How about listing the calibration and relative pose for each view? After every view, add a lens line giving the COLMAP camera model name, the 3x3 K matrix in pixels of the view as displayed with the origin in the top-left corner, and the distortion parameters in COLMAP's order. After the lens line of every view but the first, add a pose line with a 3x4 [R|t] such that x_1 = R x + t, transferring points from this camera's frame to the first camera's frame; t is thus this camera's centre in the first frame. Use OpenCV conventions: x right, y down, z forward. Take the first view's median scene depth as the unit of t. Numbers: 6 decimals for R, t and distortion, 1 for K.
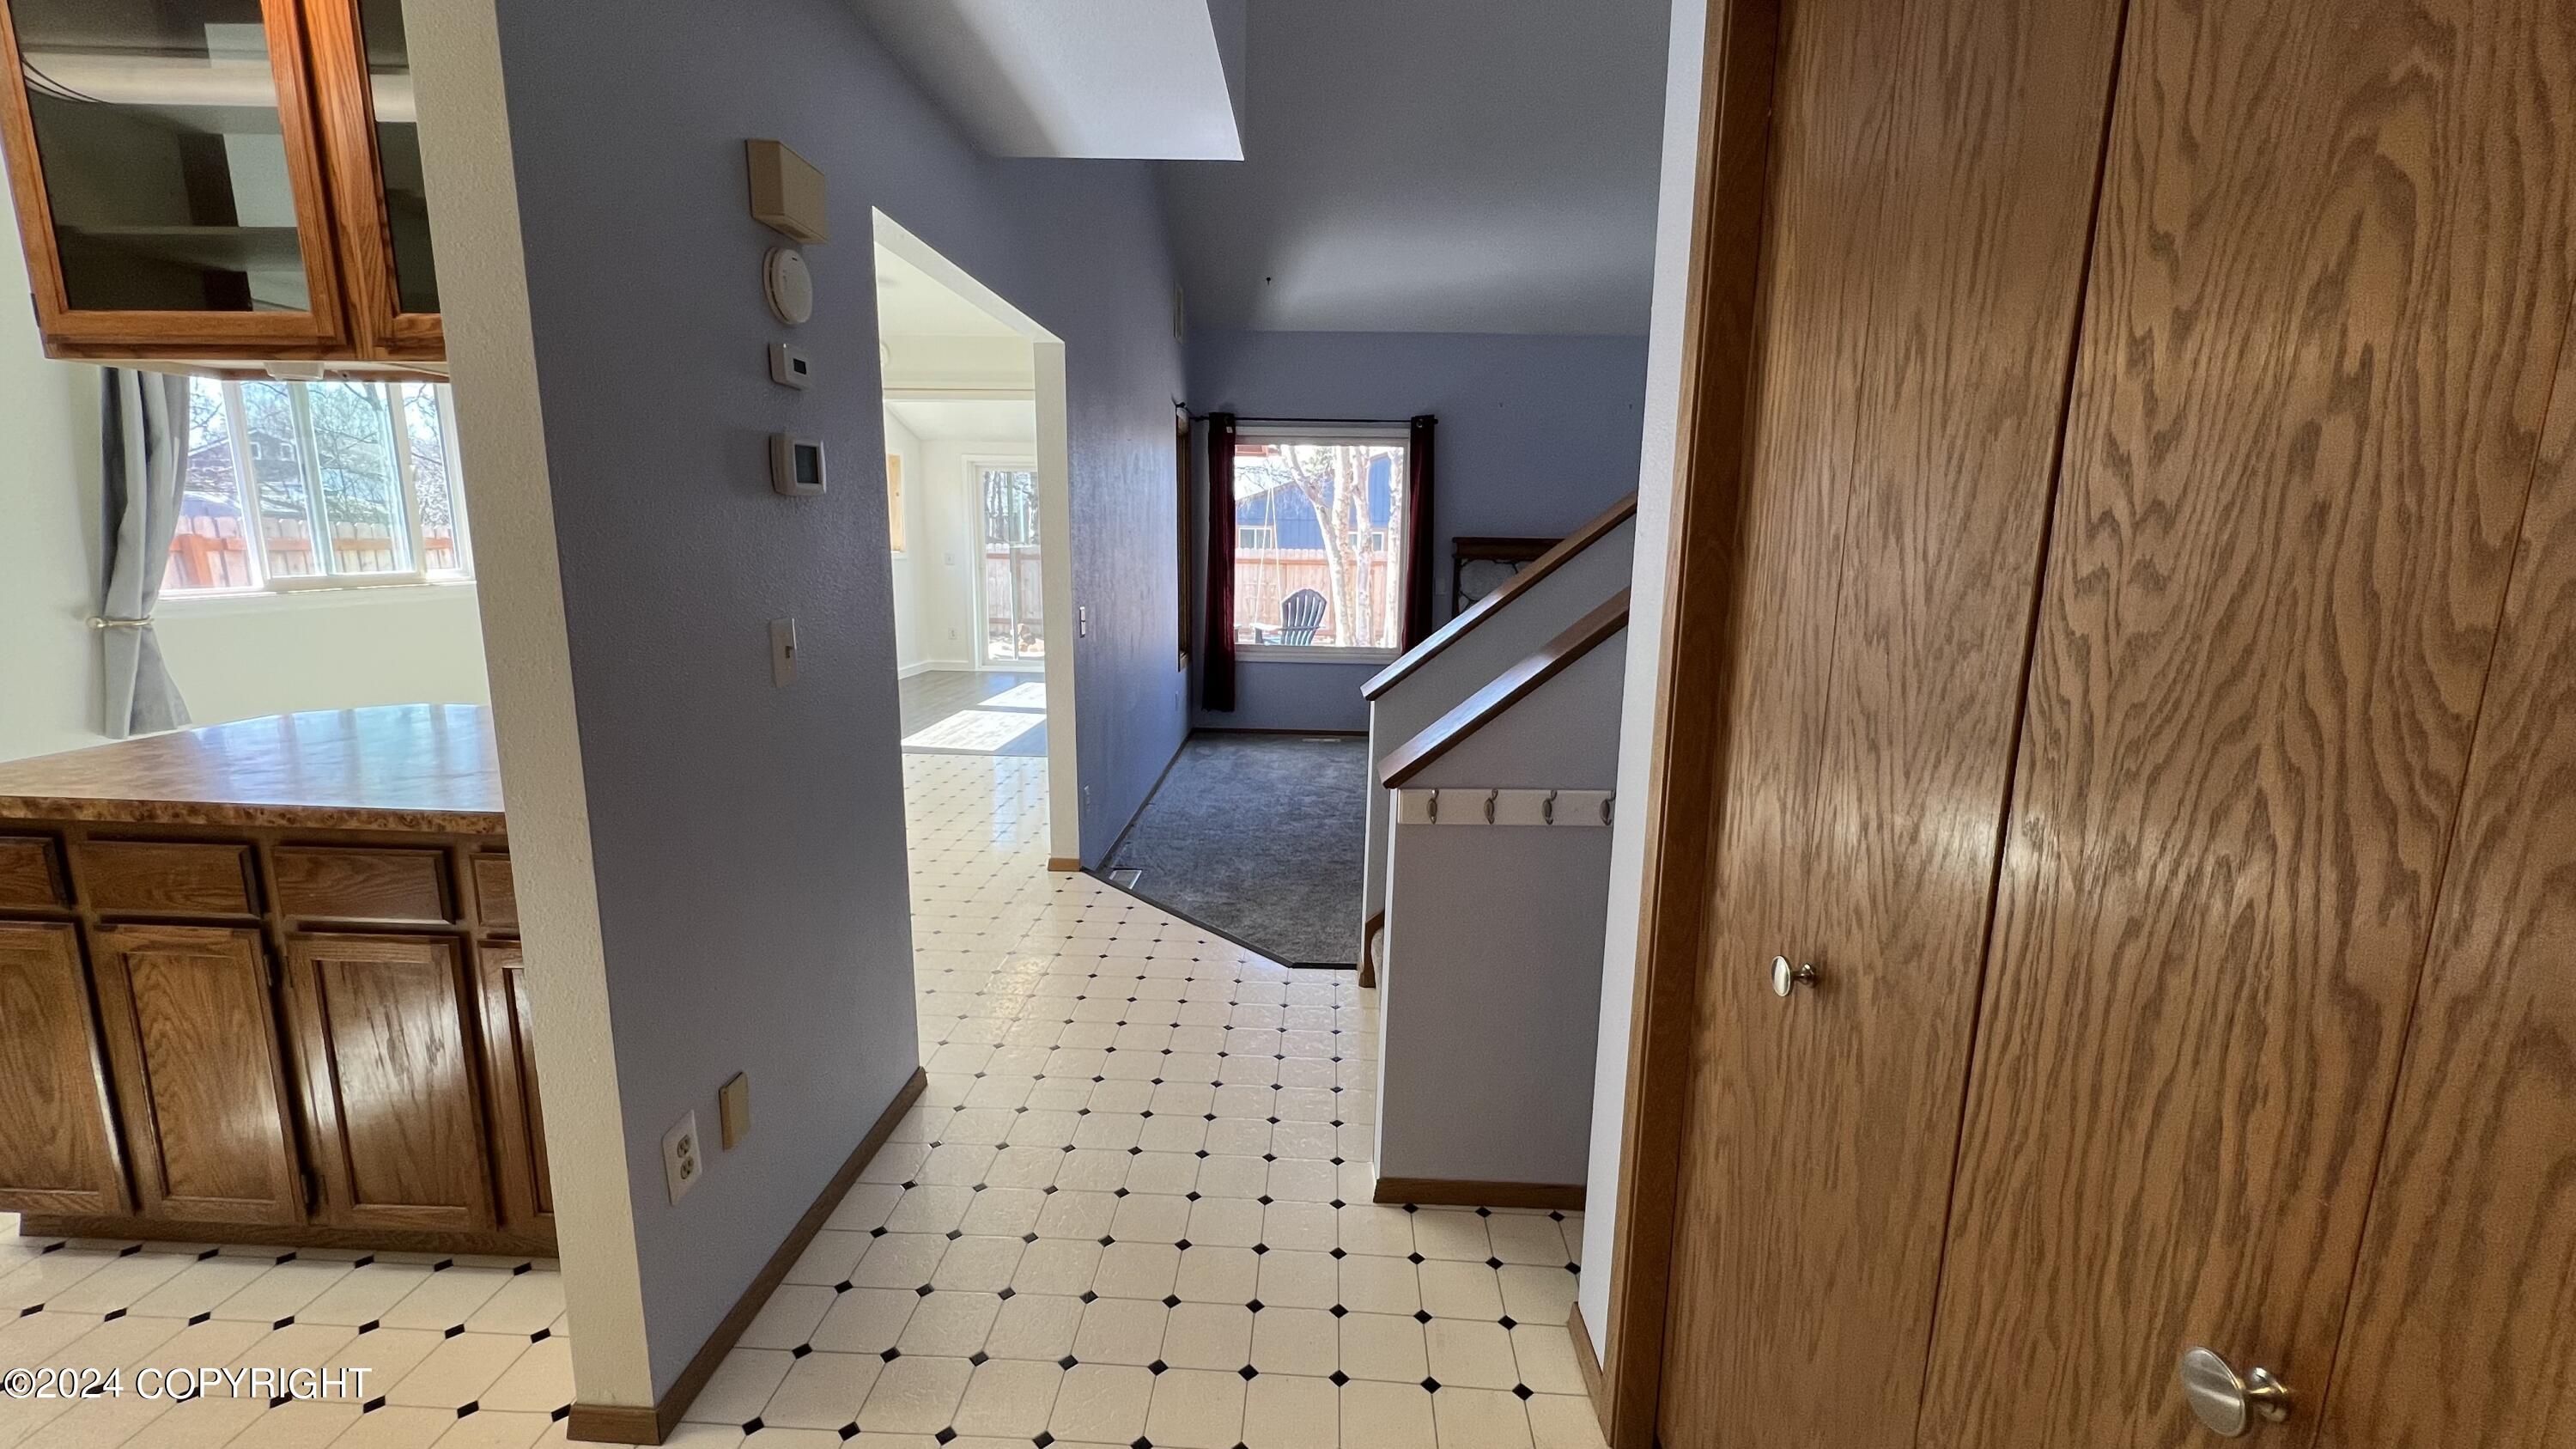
lens RADIAL K [[1031.9, 0, 1290.2], [0, 1031.9, 721.8], [0, 0, 1]] dist [-0.000529, 0.000121]
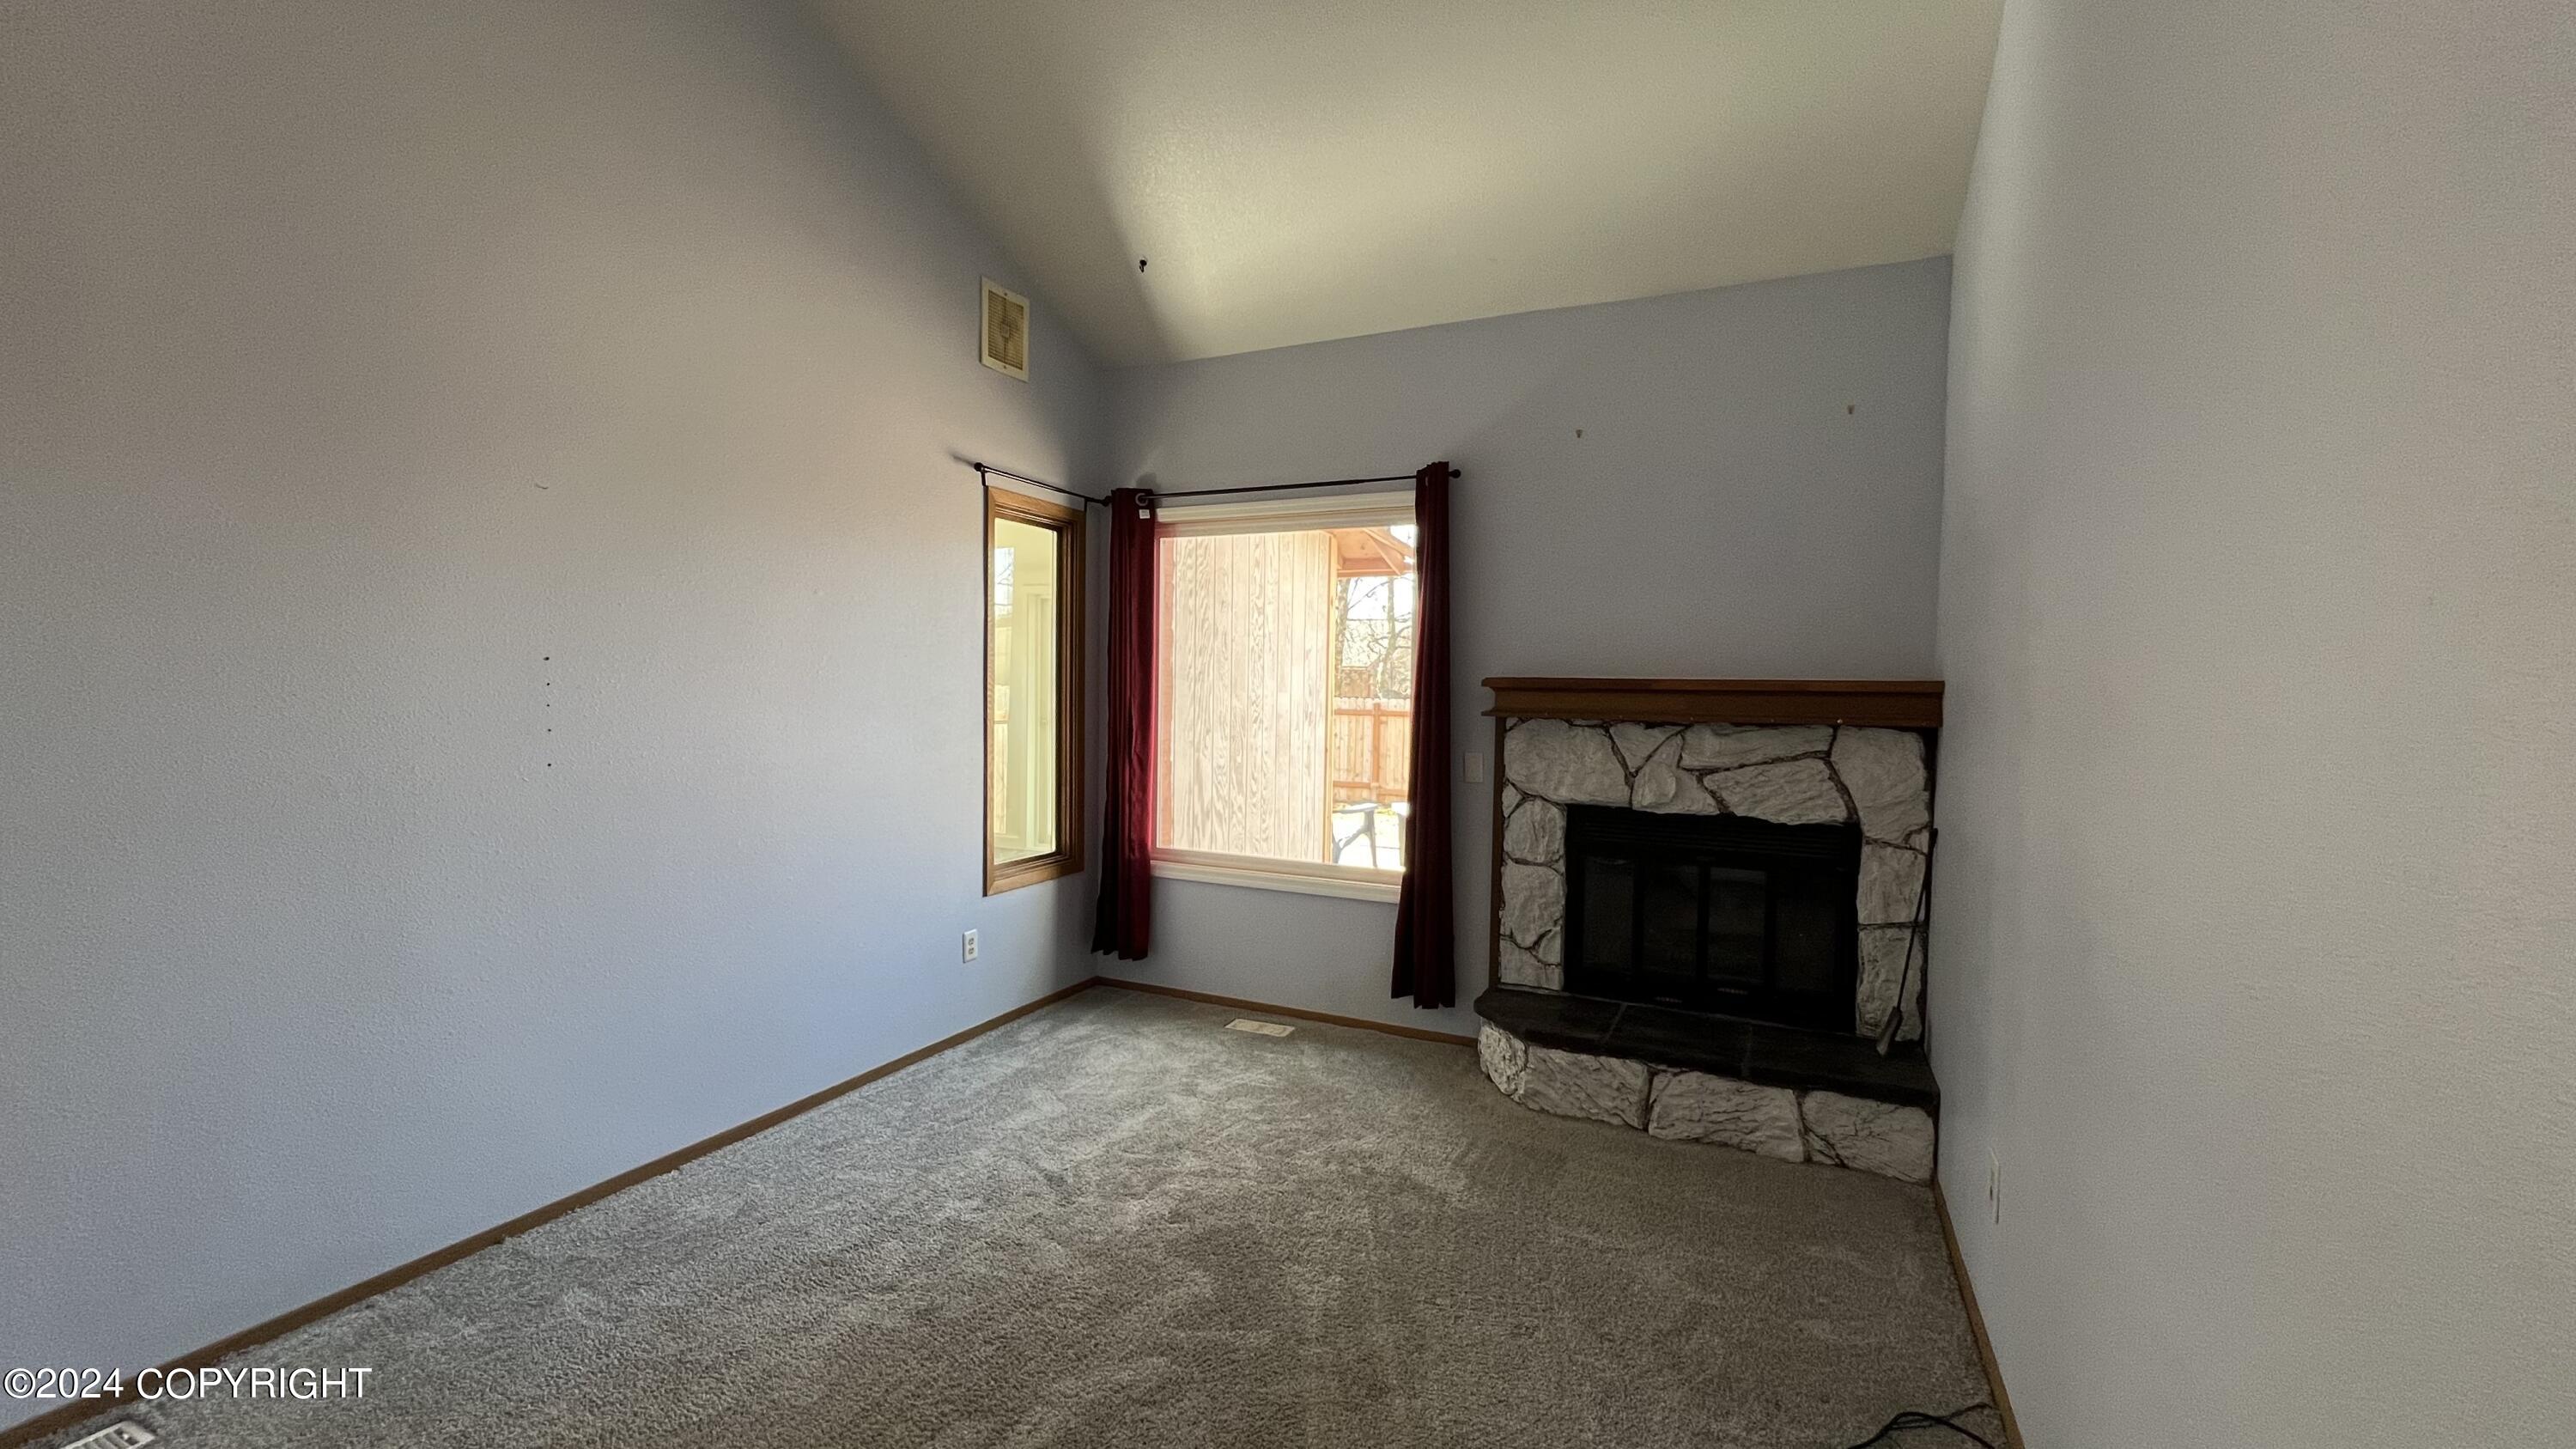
lens RADIAL K [[1031.9, 0, 1290.2], [0, 1031.9, 721.8], [0, 0, 1]] dist [-0.000529, 0.000121]
pose [[0.914687, 0.013433, -0.403941, 0.912673], [-0.072654, 0.988631, -0.131641, -0.251211], [0.397580, 0.149758, 0.905264, 1.533996]]
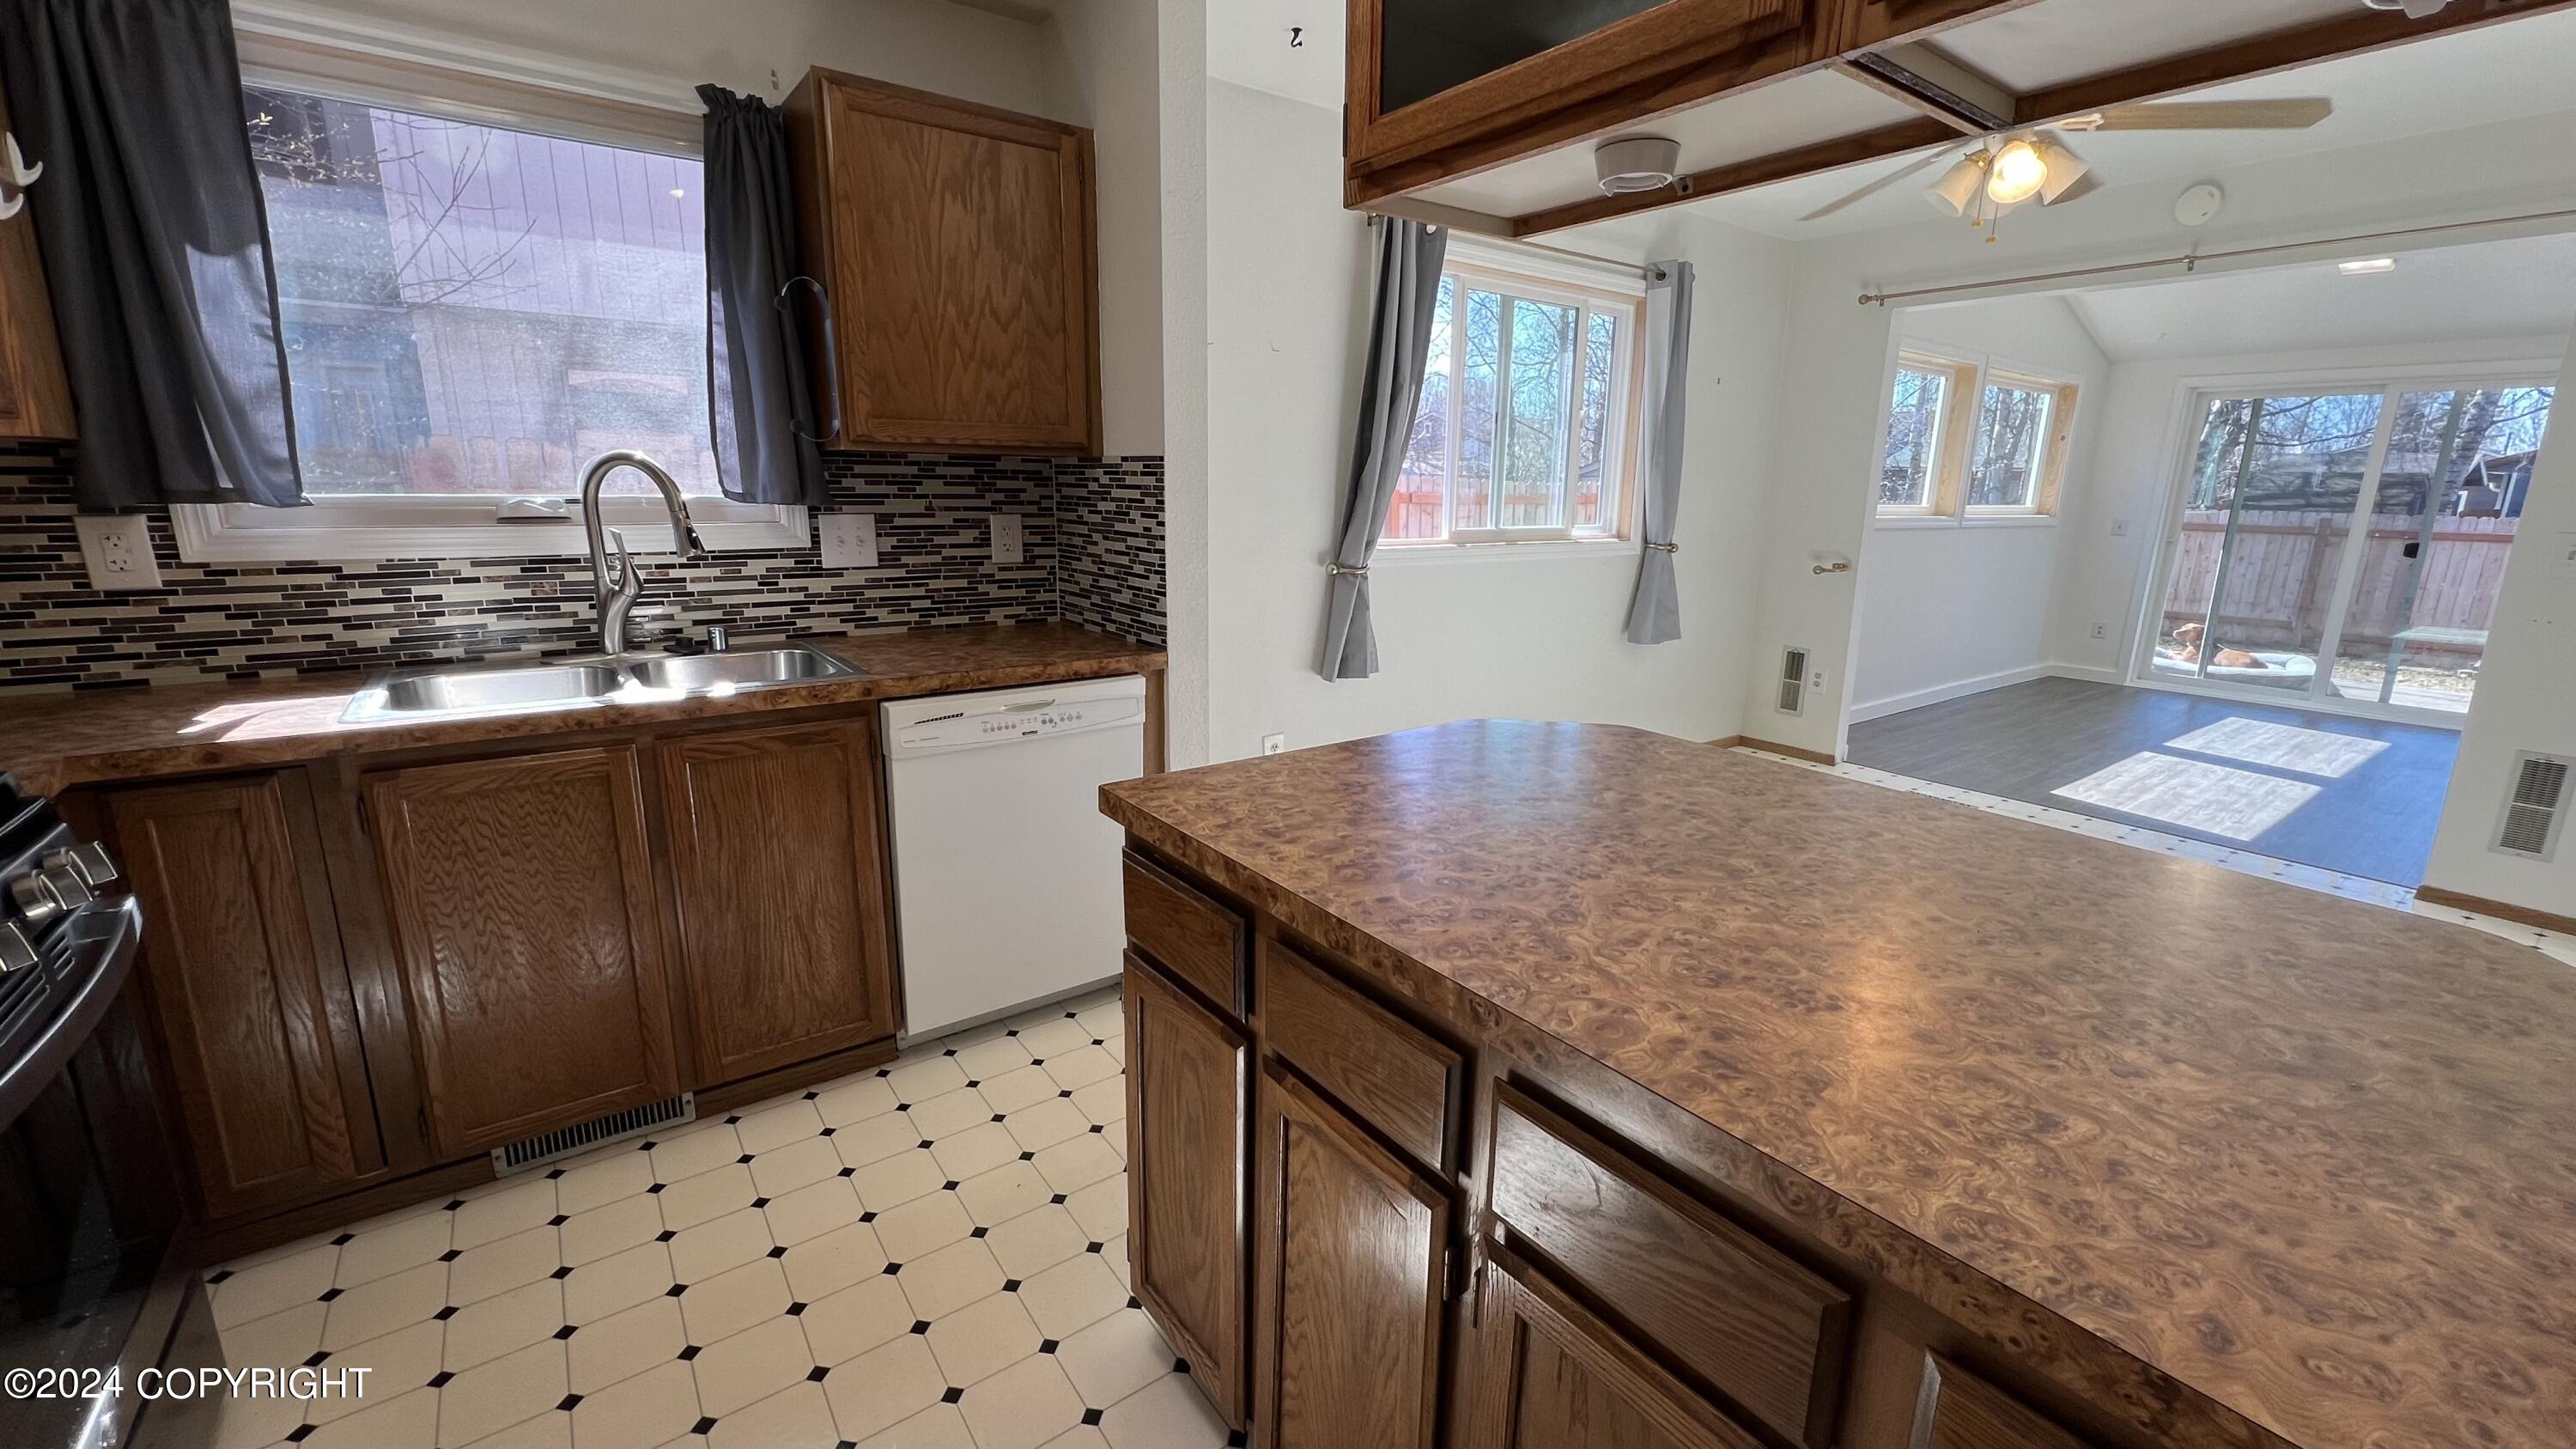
lens RADIAL K [[1031.9, 0, 1290.2], [0, 1031.9, 721.8], [0, 0, 1]] dist [-0.000529, 0.000121]
pose [[0.623822, 0.173333, -0.762104, -0.293289], [-0.144972, 0.983838, 0.105098, -0.038299], [0.768004, 0.044922, 0.638868, 0.249155]]
